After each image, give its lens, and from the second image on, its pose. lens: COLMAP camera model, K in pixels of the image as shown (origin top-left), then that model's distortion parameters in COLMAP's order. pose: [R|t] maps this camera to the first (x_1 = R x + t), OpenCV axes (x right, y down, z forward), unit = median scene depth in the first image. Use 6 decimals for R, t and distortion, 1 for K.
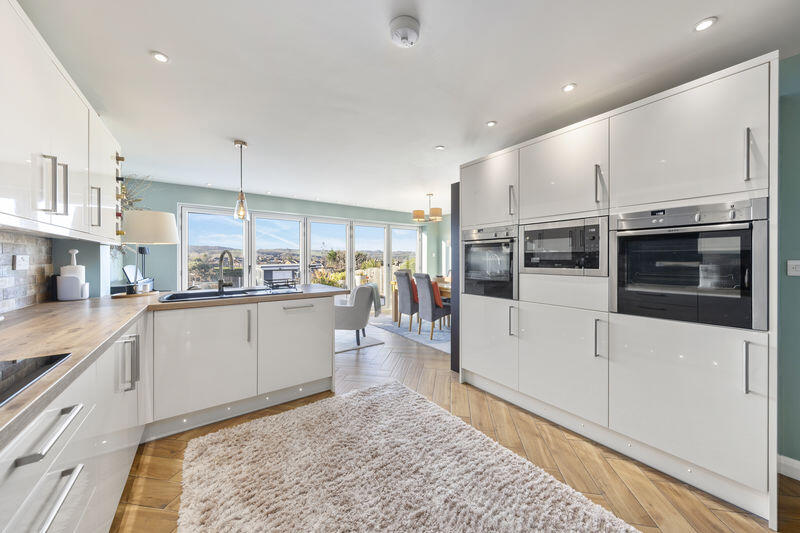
lens RADIAL K [[278.4, 0, 401.8], [0, 278.4, 261.2], [0, 0, 1]] dist [-0.001106, 0.001055]
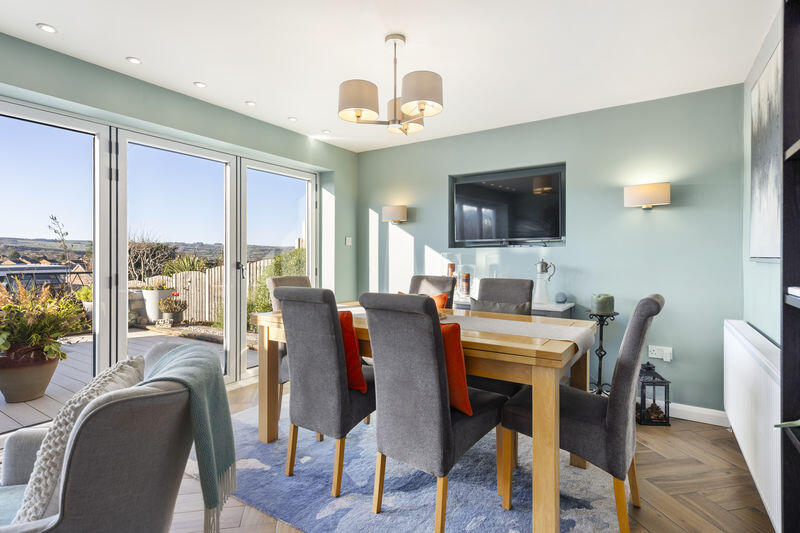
lens RADIAL K [[405.3, 0, 403.2], [0, 405.3, 261.0], [0, 0, 1]] dist [0.013521, -0.000144]
pose [[0.928569, -0.000511, 0.371159, -0.122879], [-0.000141, 0.999998, 0.001727, 0.022827], [-0.371159, -0.001656, 0.928568, 1.159798]]
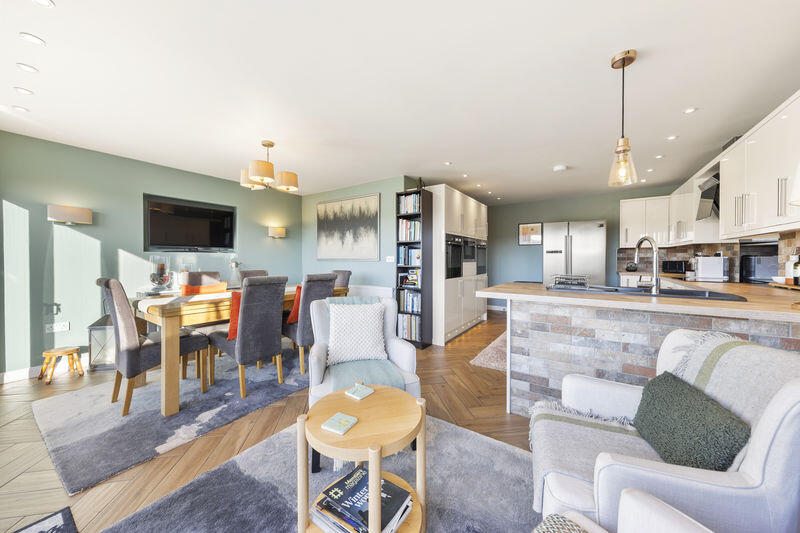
lens RADIAL K [[278.4, 0, 406.1], [0, 278.4, 262.3], [0, 0, 1]] dist [-0.001106, 0.001055]
pose [[-0.351929, -0.011338, 0.935958, -1.124944], [0.006903, 0.999868, 0.014707, 0.013068], [-0.936001, 0.011637, -0.351804, 1.893440]]
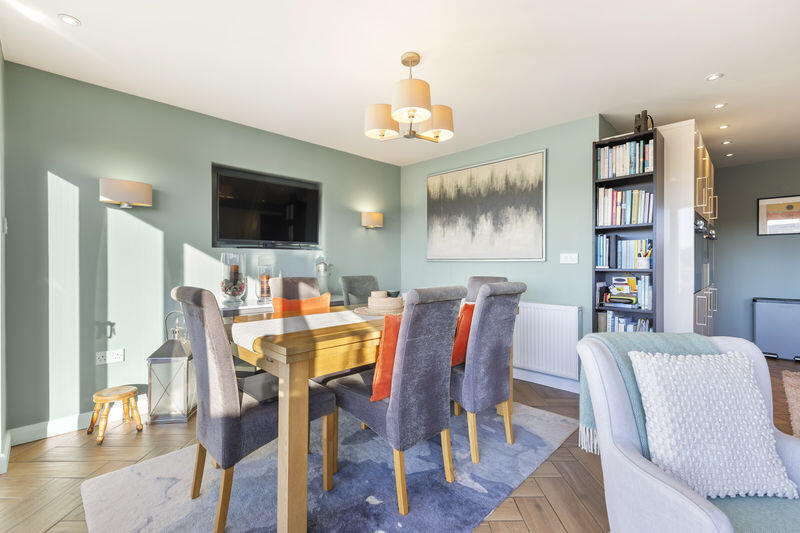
lens RADIAL K [[356.0, 0, 401.5], [0, 356.0, 264.3], [0, 0, 1]] dist [0.010242, 0.000112]
pose [[-0.168419, -0.006194, 0.985696, -0.673805], [0.008164, 0.999937, 0.007678, 0.025228], [-0.985682, 0.009341, -0.168357, 2.203086]]
